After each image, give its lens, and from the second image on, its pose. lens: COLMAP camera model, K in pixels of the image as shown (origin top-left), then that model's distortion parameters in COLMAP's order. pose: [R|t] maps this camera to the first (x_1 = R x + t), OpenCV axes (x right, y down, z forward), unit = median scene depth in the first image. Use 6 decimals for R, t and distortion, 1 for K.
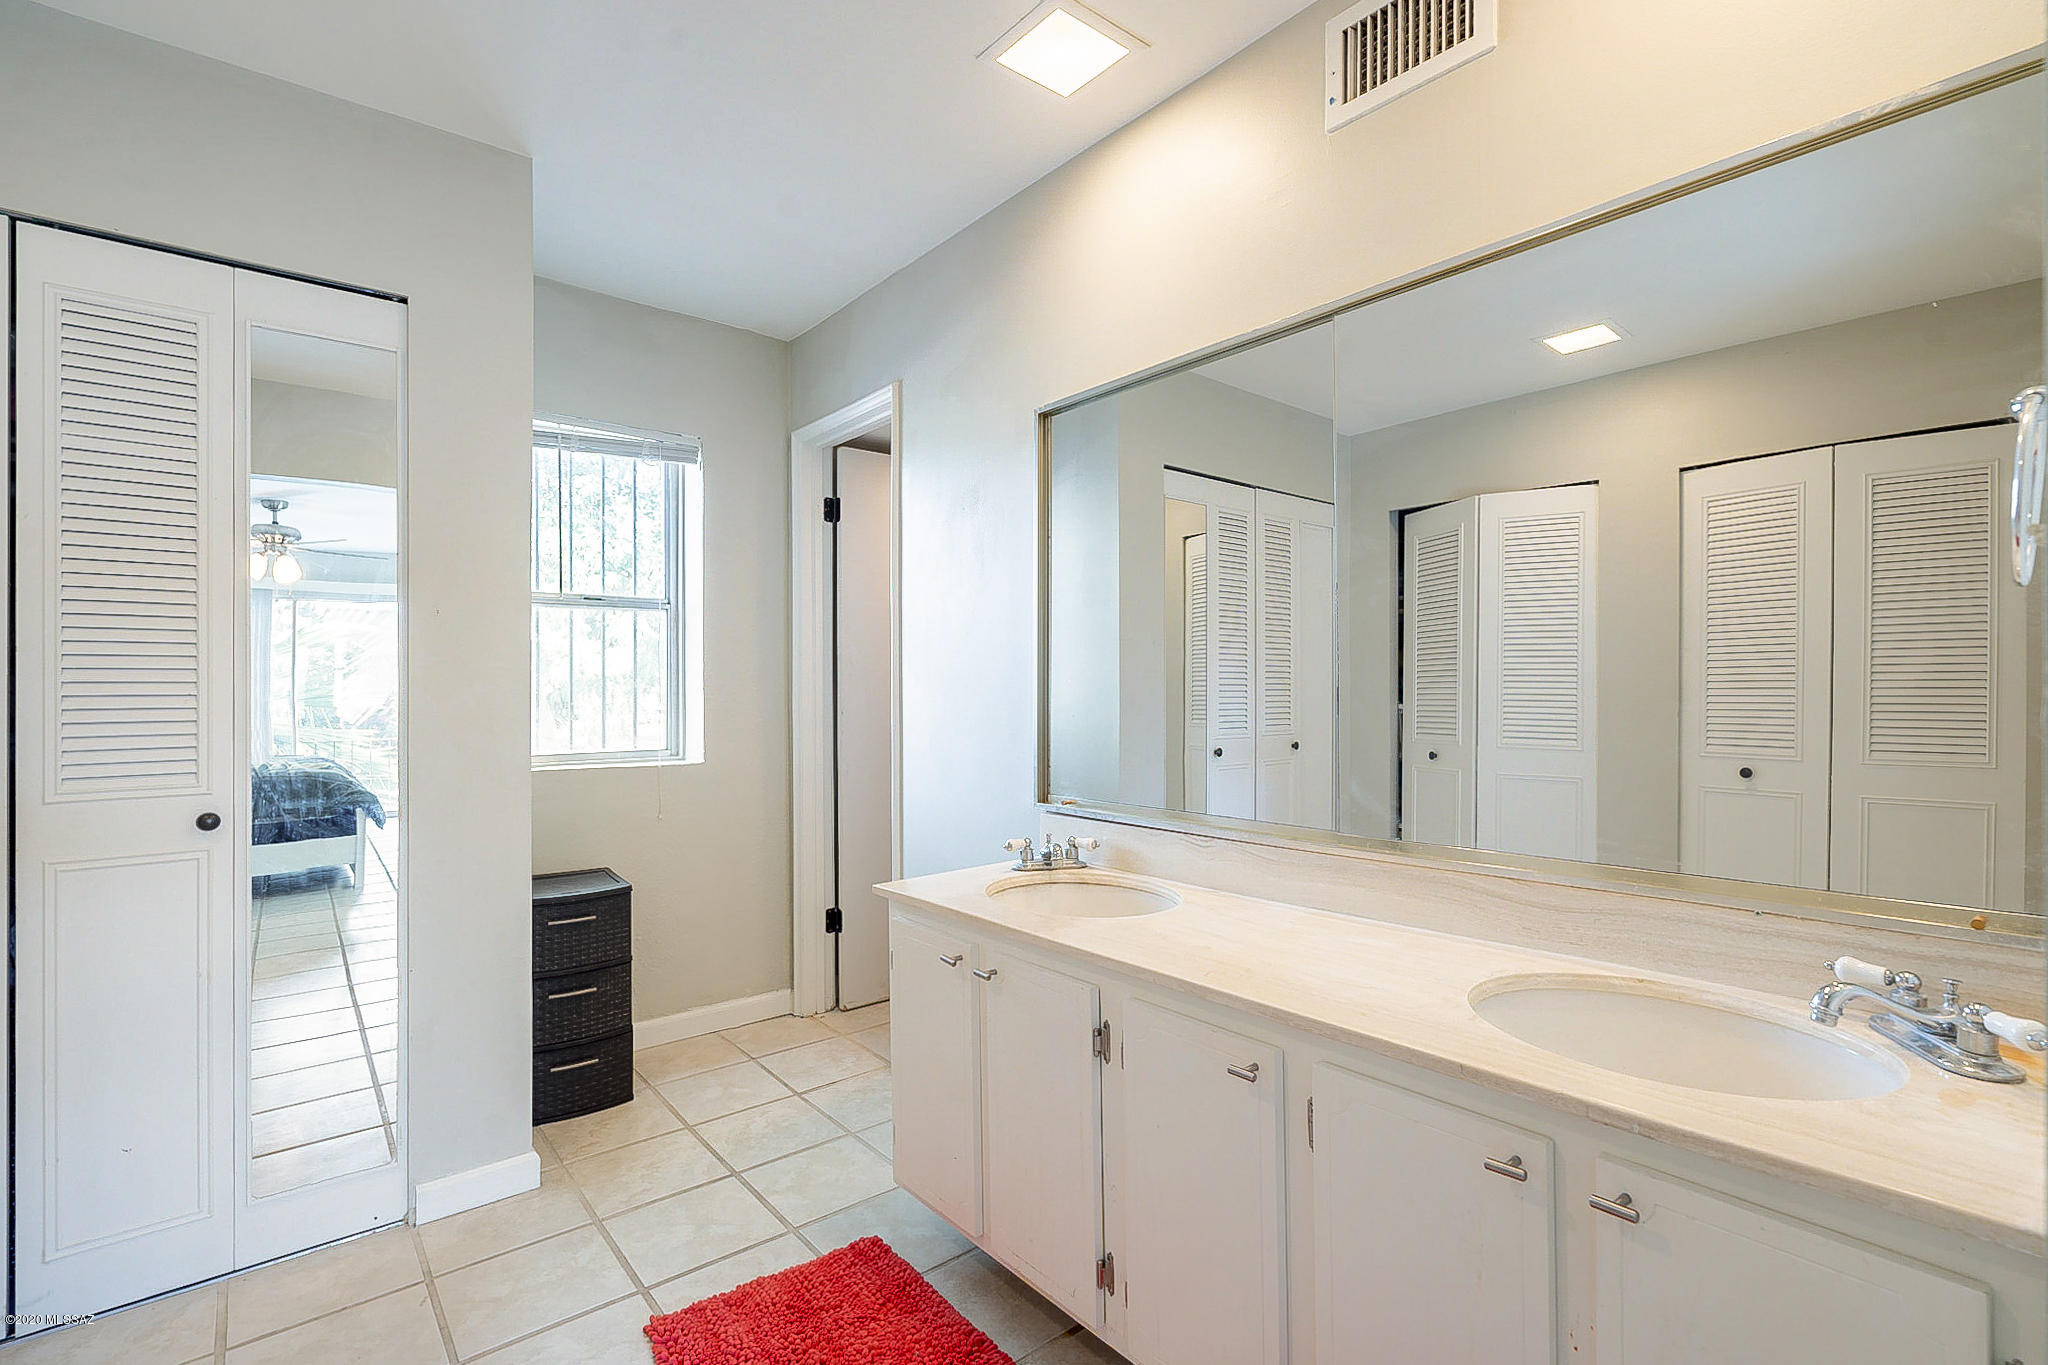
lens RADIAL K [[953.9, 0, 1033.6], [0, 953.9, 689.6], [0, 0, 1]] dist [-0.001778, -0.000289]
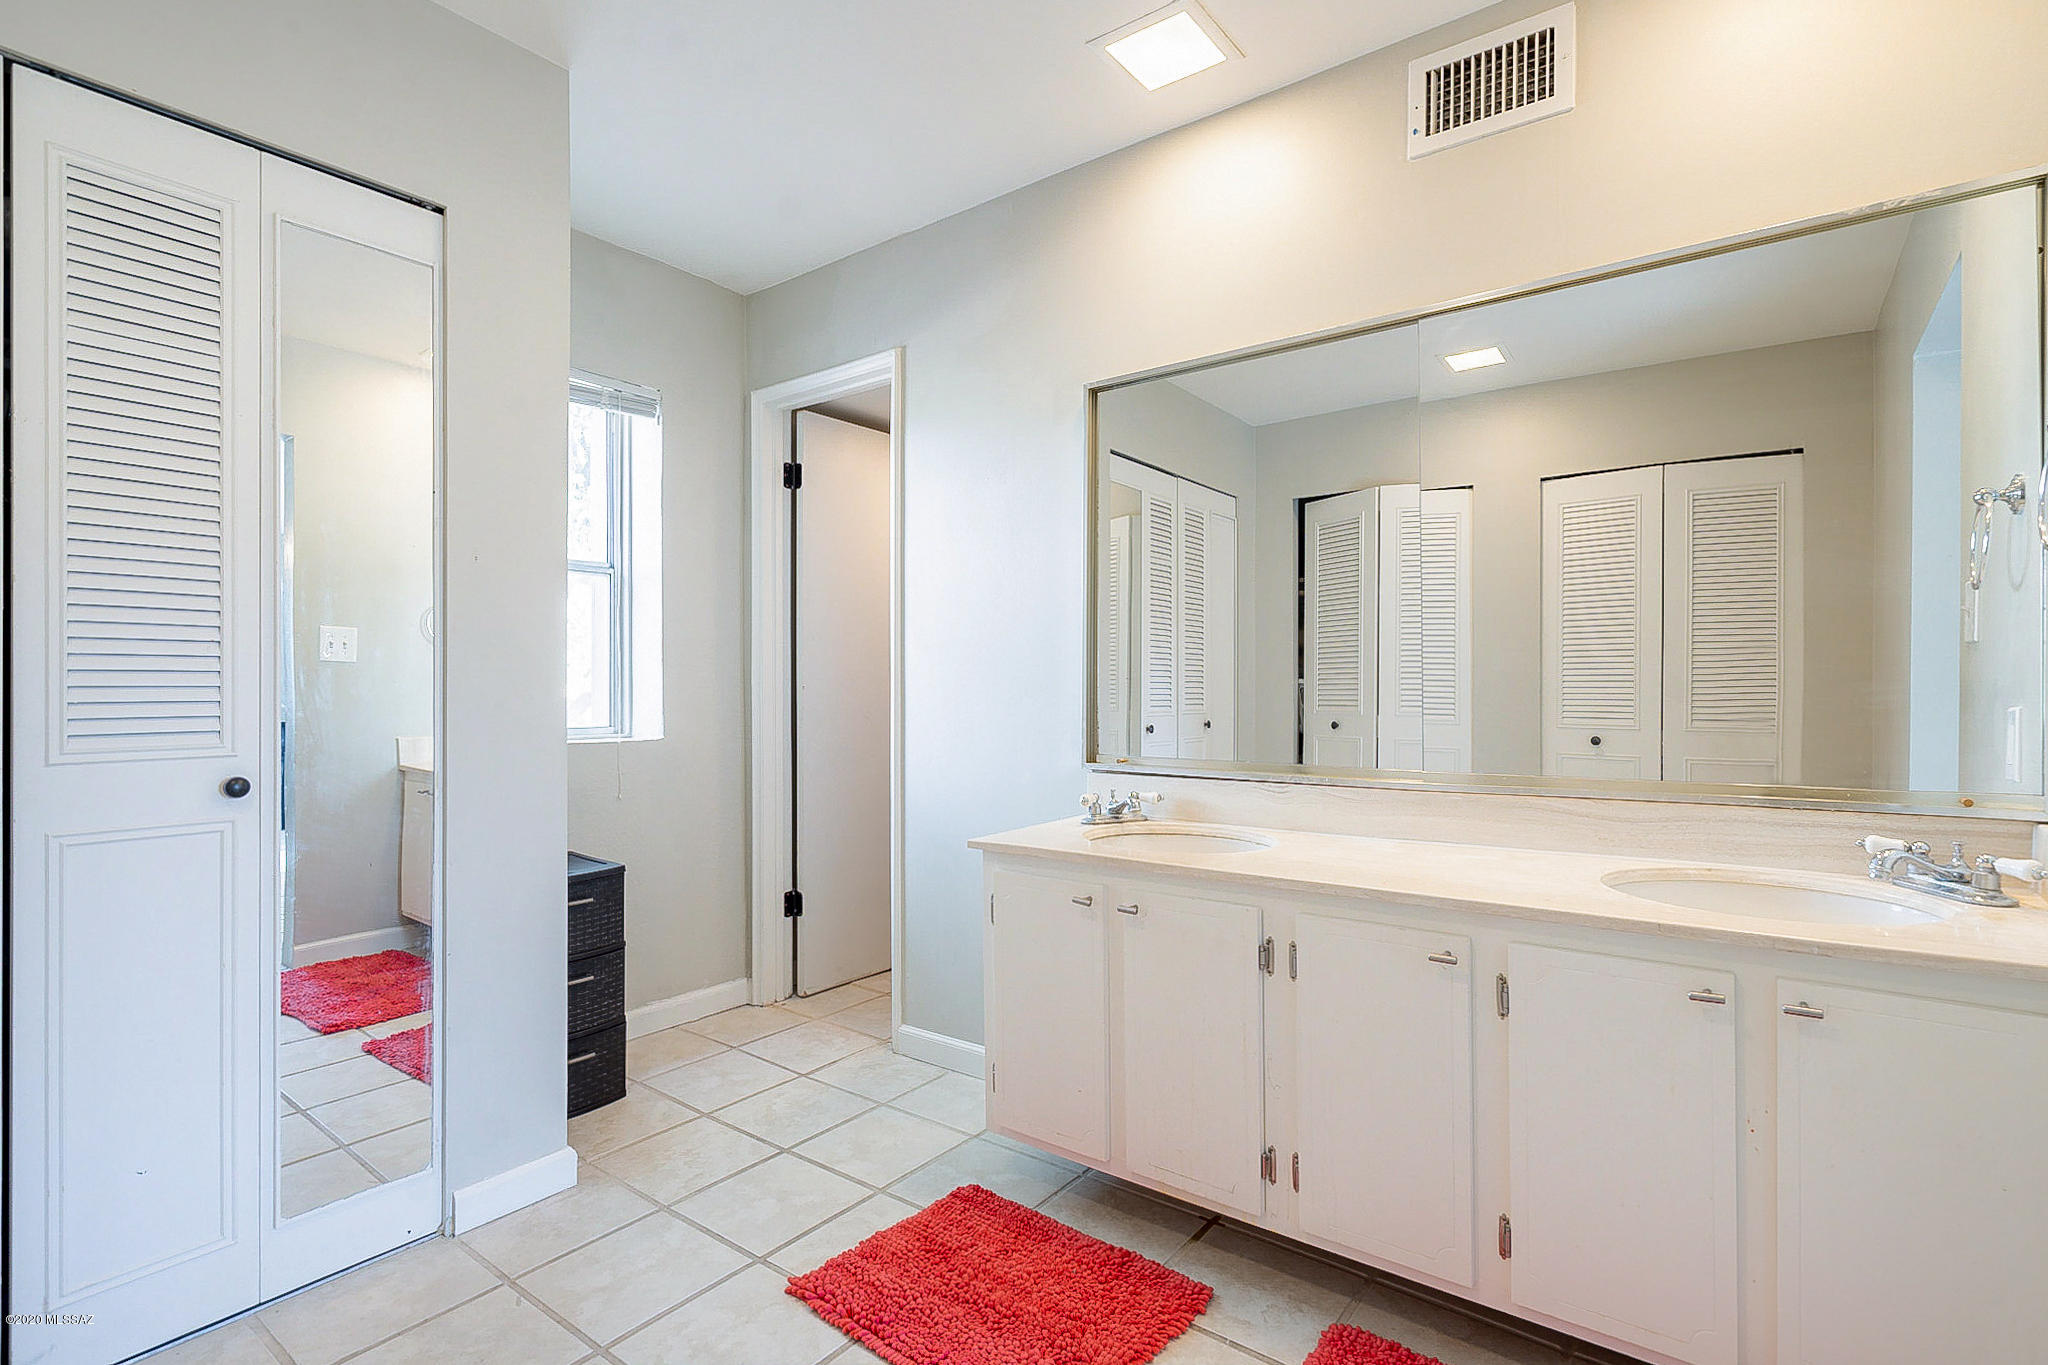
lens RADIAL K [[992.7, 0, 1028.8], [0, 992.7, 693.8], [0, 0, 1]] dist [0.000401, -0.000777]
pose [[0.972518, 0.001745, 0.232823, -0.333925], [-0.002417, 0.999994, 0.002601, 0.043673], [-0.232817, -0.003092, 0.972516, -0.041641]]
